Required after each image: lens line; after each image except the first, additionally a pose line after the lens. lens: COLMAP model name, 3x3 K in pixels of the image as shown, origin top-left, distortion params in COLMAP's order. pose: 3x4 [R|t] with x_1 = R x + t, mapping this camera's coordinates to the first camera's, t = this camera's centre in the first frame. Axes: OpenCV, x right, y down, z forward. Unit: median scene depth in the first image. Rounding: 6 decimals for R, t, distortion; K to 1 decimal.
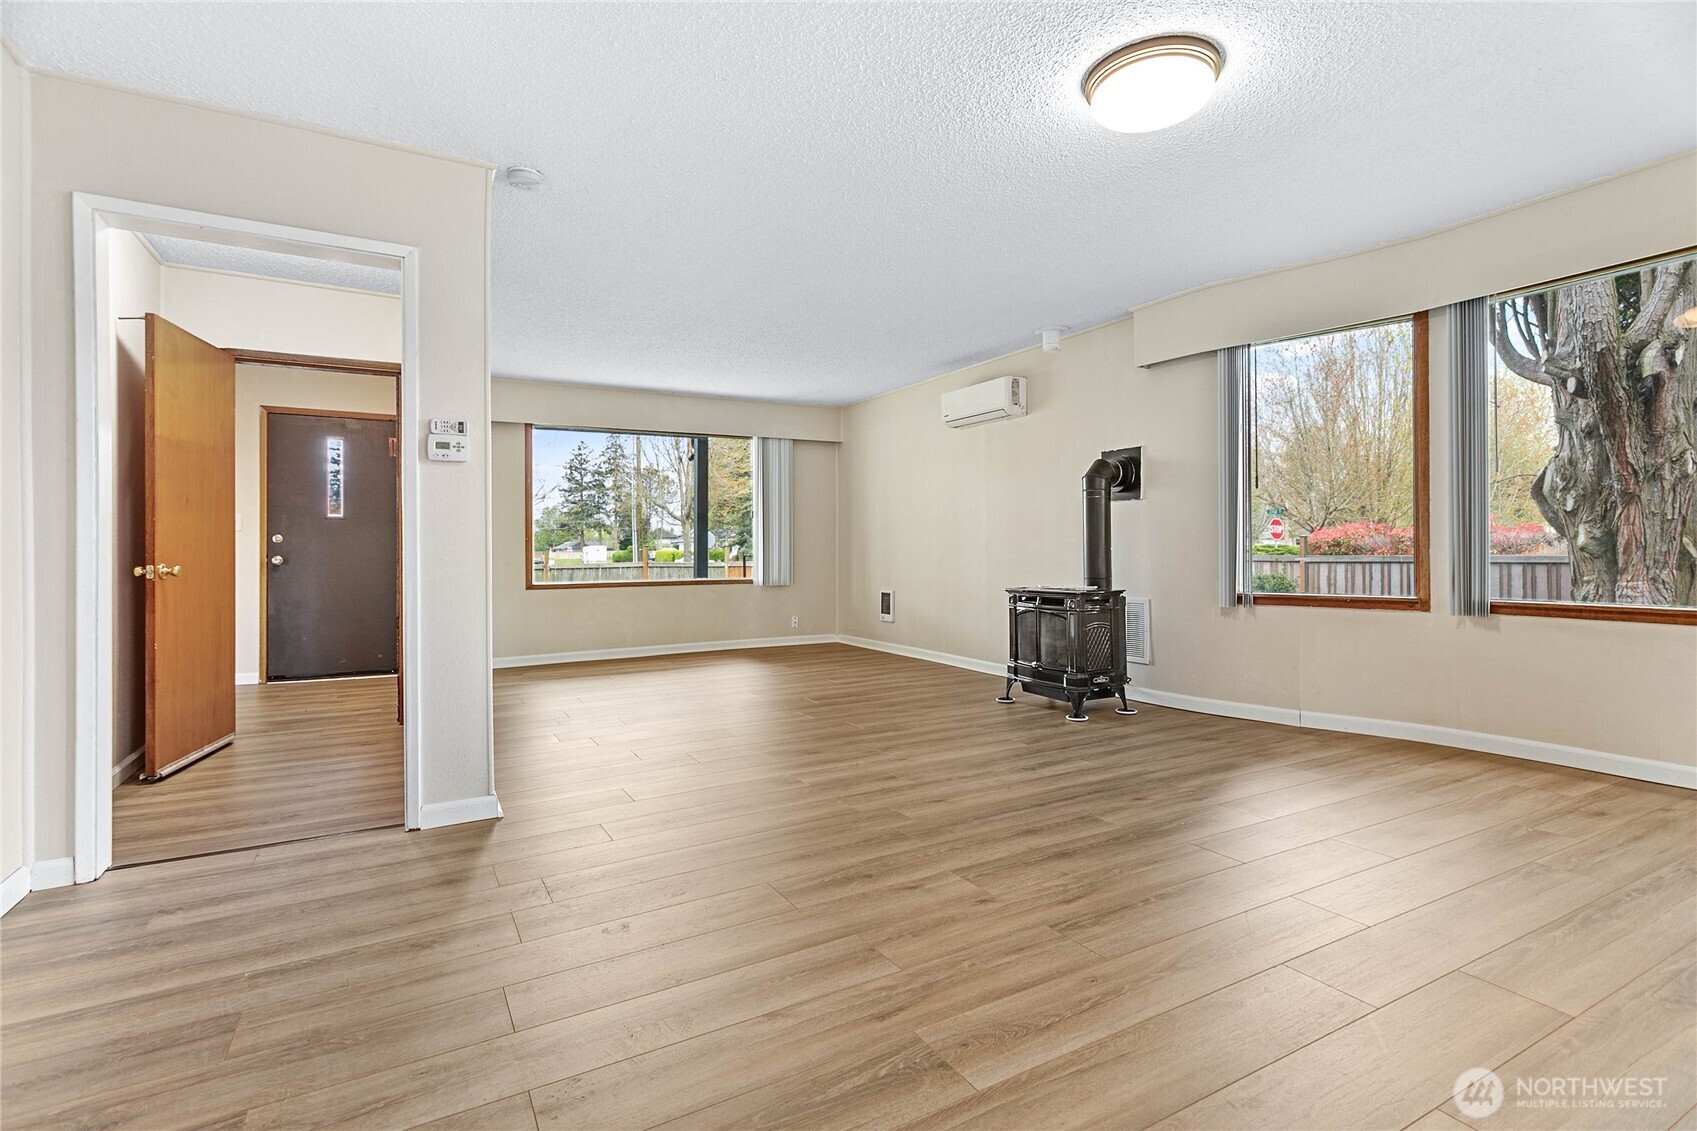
lens RADIAL K [[806.0, 0, 856.5], [0, 806.0, 547.5], [0, 0, 1]] dist [0.001205, 0.001862]
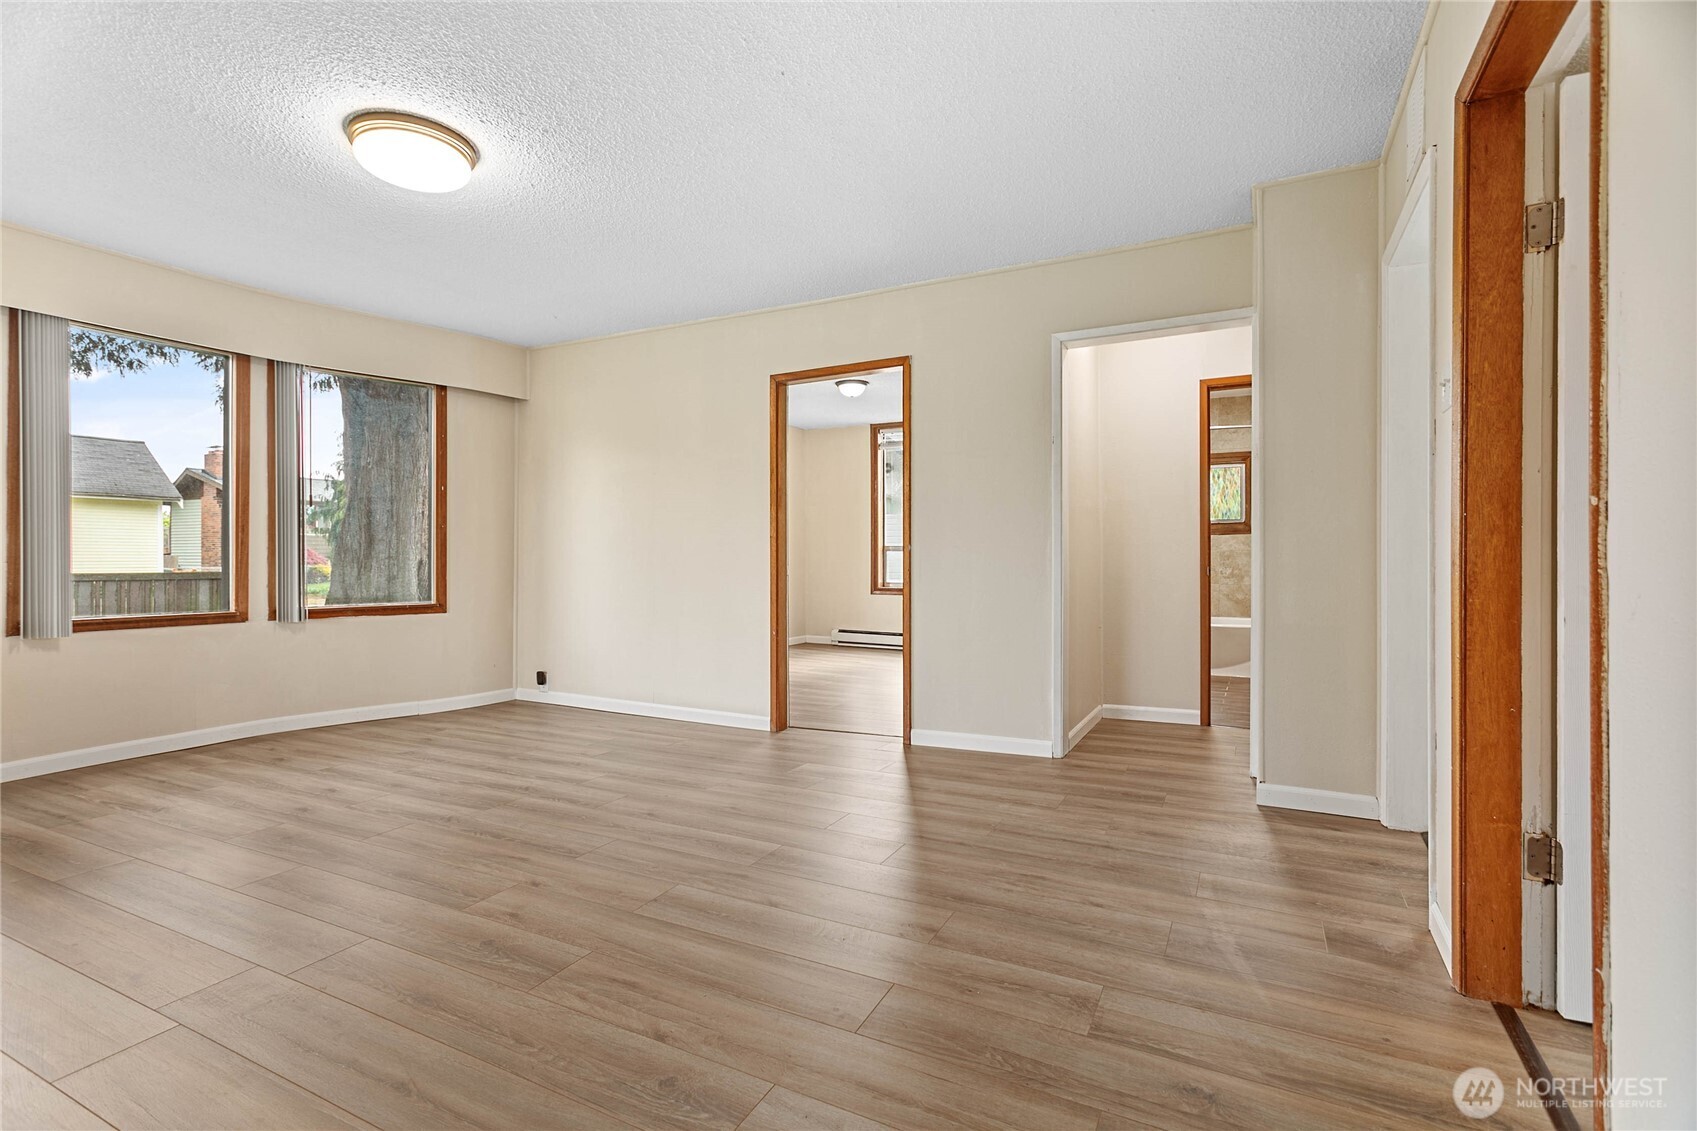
lens RADIAL K [[806.0, 0, 838.7], [0, 806.0, 564.5], [0, 0, 1]] dist [0.001205, 0.001862]
pose [[-0.547475, 0.004532, 0.836810, -0.837111], [0.004112, 0.999988, -0.002726, 0.004947], [-0.836812, 0.001949, -0.547487, 1.055889]]
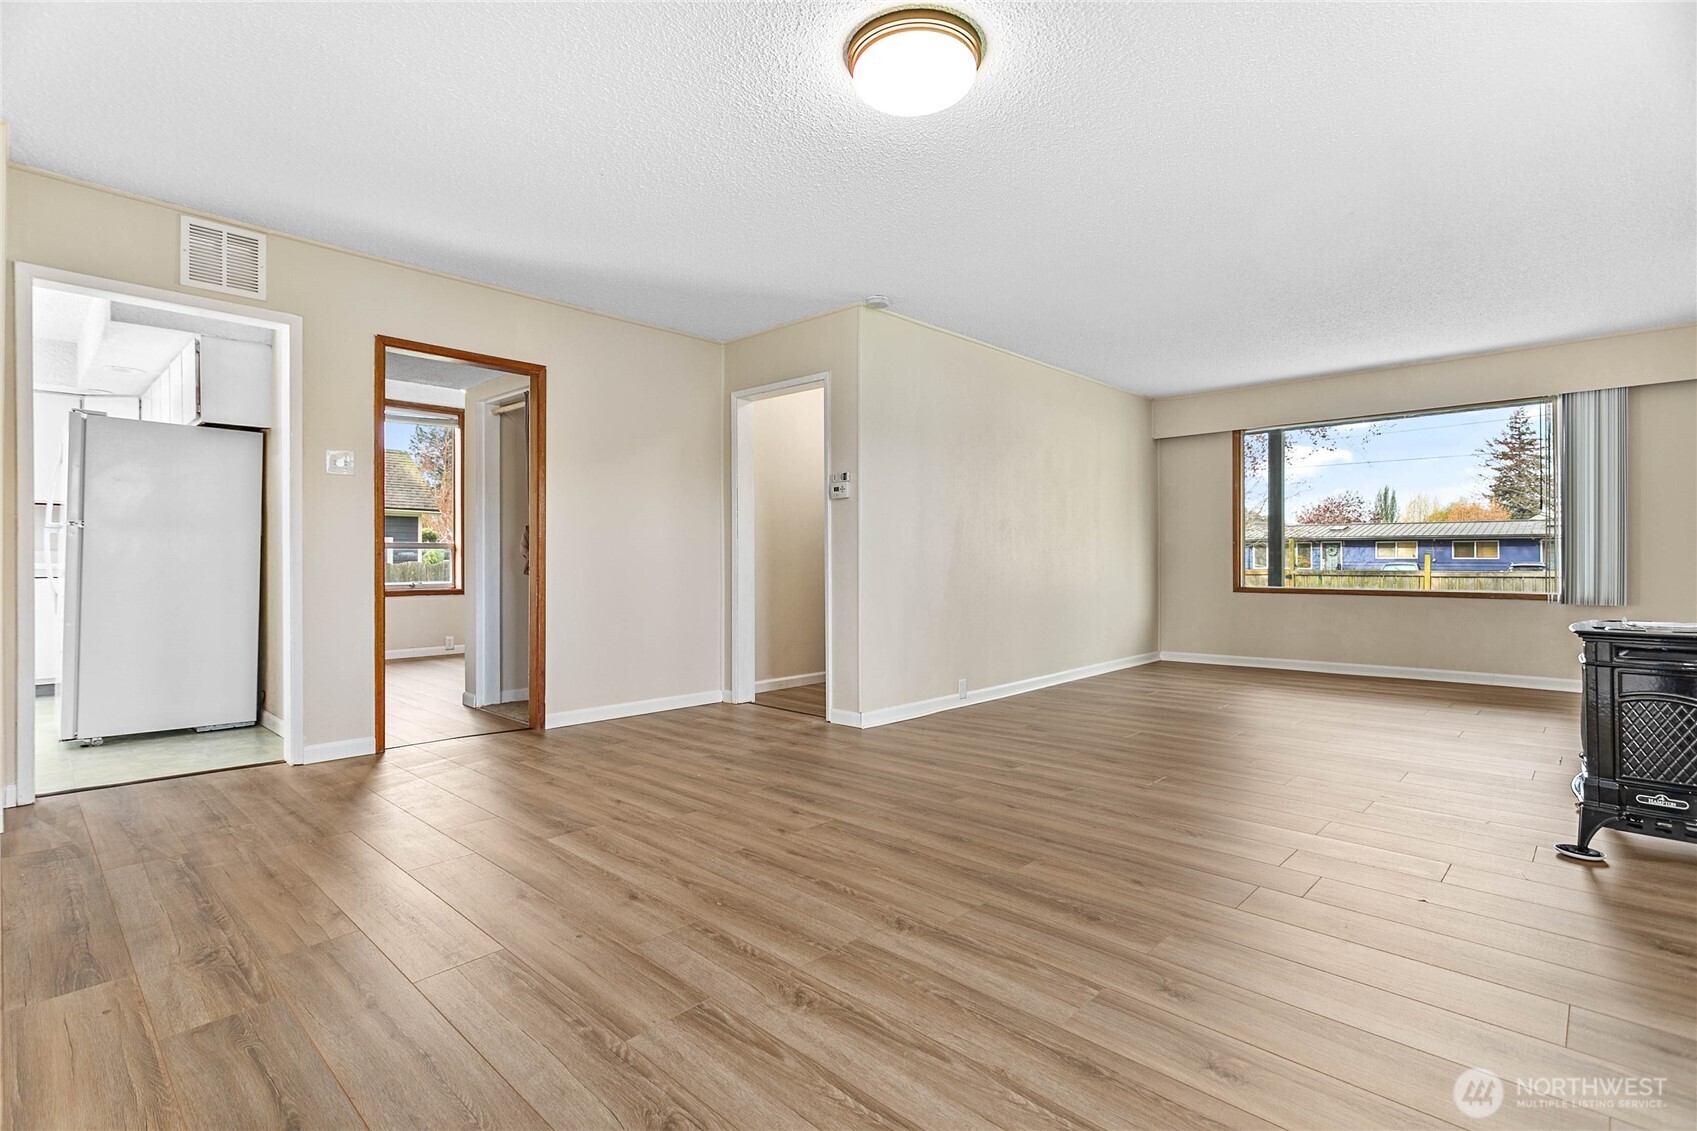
lens RADIAL K [[806.0, 0, 841.4], [0, 806.0, 561.5], [0, 0, 1]] dist [0.001205, 0.001862]
pose [[0.291724, 0.010566, -0.956444, 1.174901], [0.002804, 0.999925, 0.011902, -0.000566], [0.956498, -0.006154, 0.291673, 0.607091]]
